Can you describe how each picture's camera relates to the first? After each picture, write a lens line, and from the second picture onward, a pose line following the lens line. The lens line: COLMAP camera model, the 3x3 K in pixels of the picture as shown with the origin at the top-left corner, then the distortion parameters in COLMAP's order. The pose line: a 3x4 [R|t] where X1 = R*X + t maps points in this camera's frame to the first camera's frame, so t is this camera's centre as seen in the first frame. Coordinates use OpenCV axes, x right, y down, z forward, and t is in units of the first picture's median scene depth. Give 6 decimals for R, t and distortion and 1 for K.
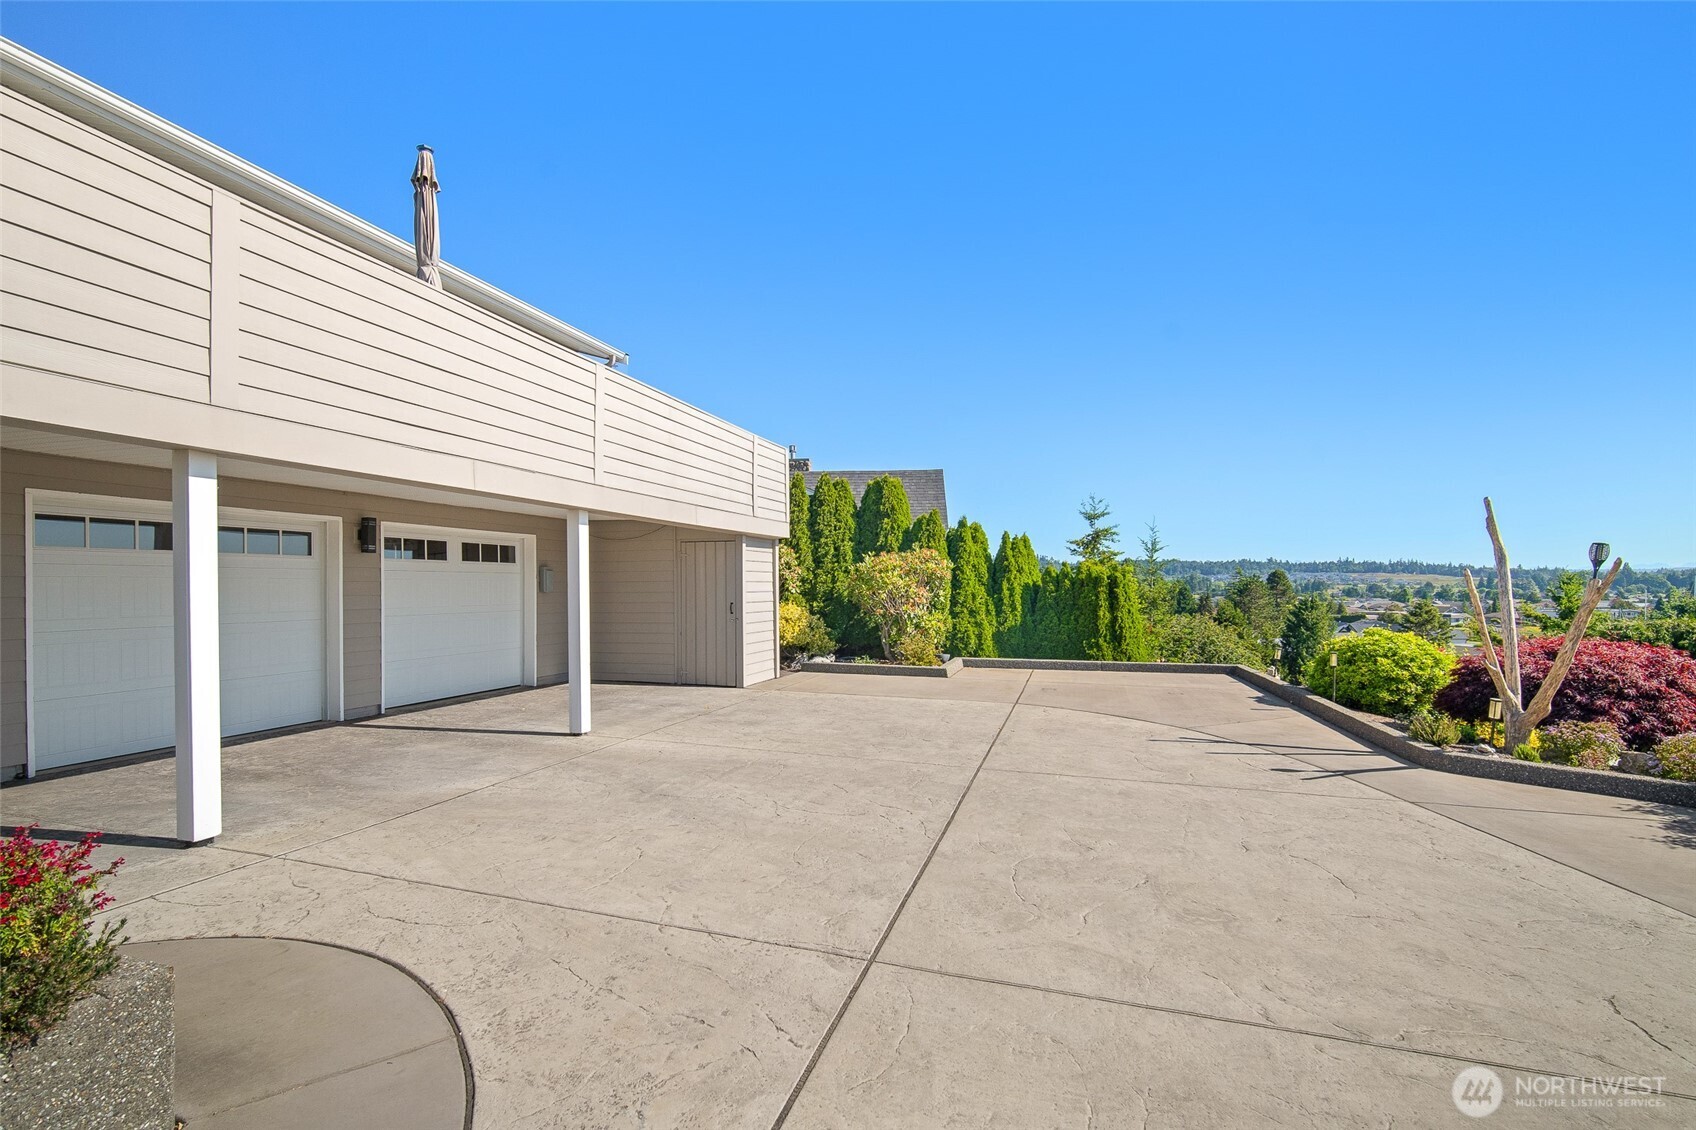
lens RADIAL K [[759.3, 0, 854.8], [0, 759.3, 590.2], [0, 0, 1]] dist [-0.000267, -0.000101]
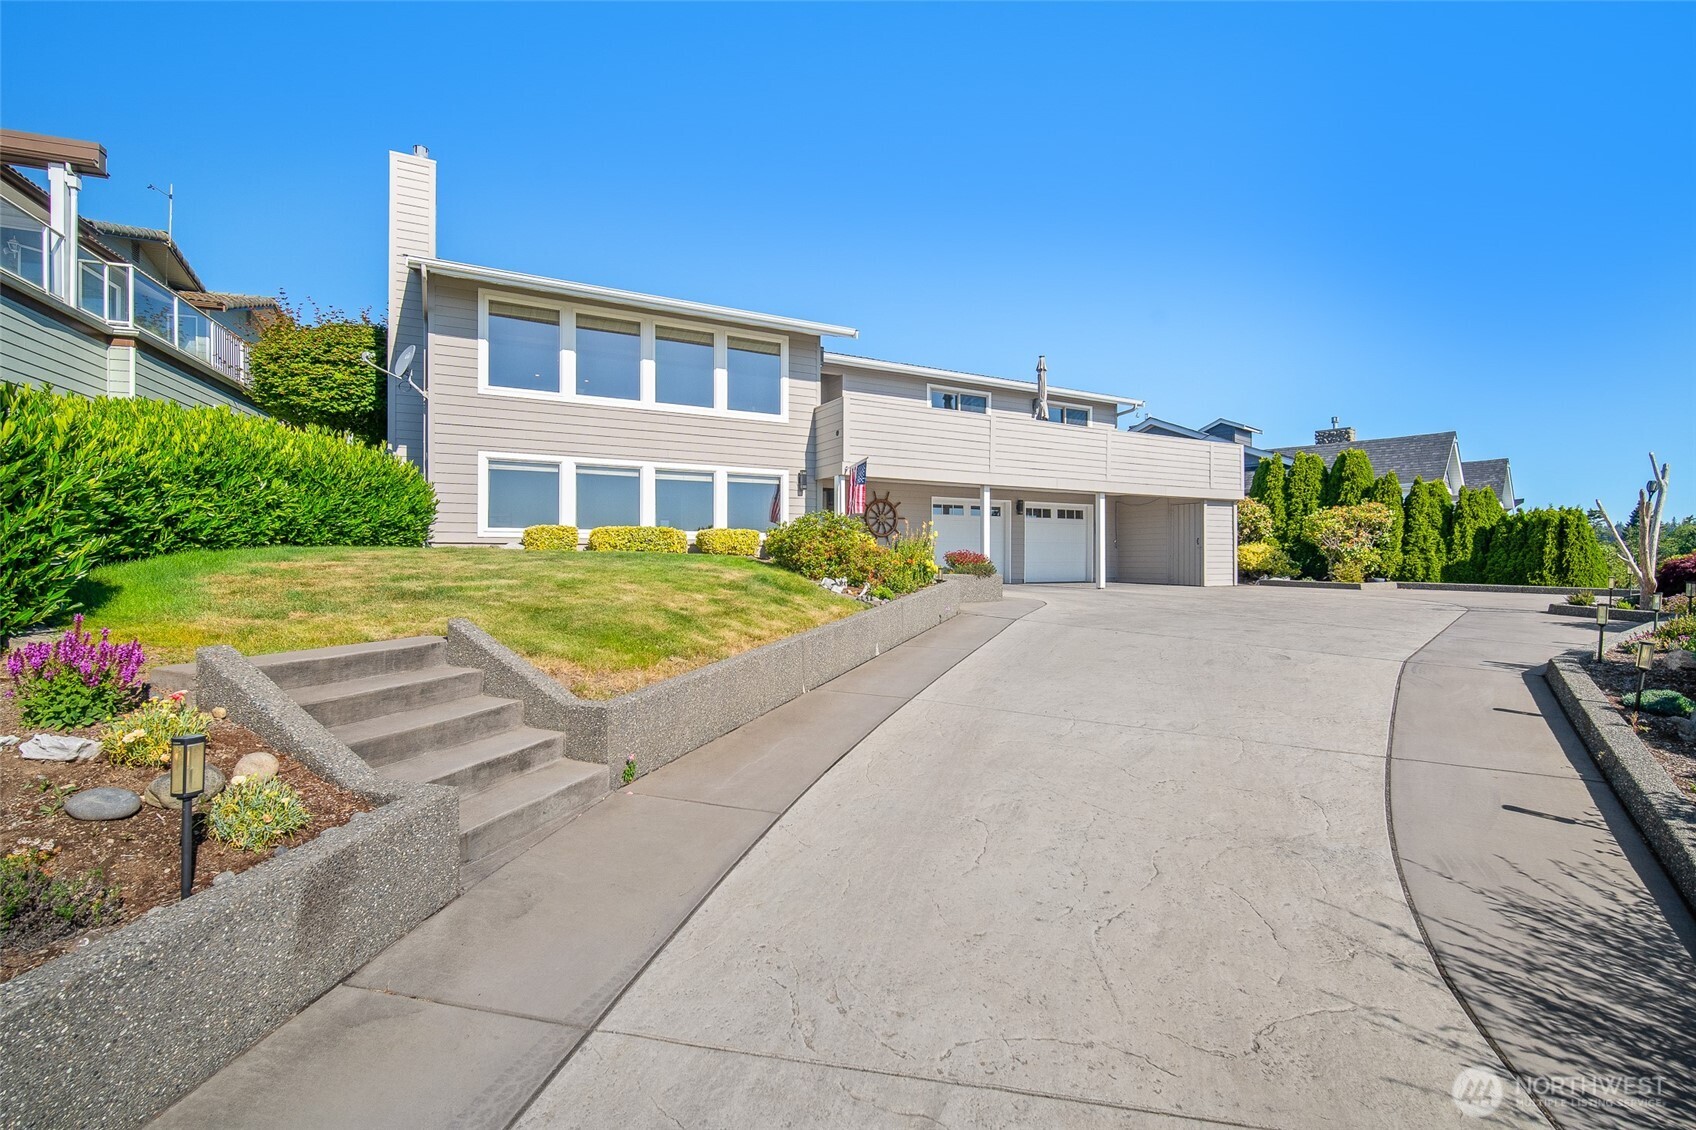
lens RADIAL K [[740.7, 0, 847.8], [0, 740.7, 551.7], [0, 0, 1]] dist [-0.013794, 0.004964]
pose [[0.713660, 0.000715, -0.700492, 0.376446], [-0.008236, 0.999939, -0.007371, 0.055326], [0.700444, 0.011029, 0.713622, -0.649334]]
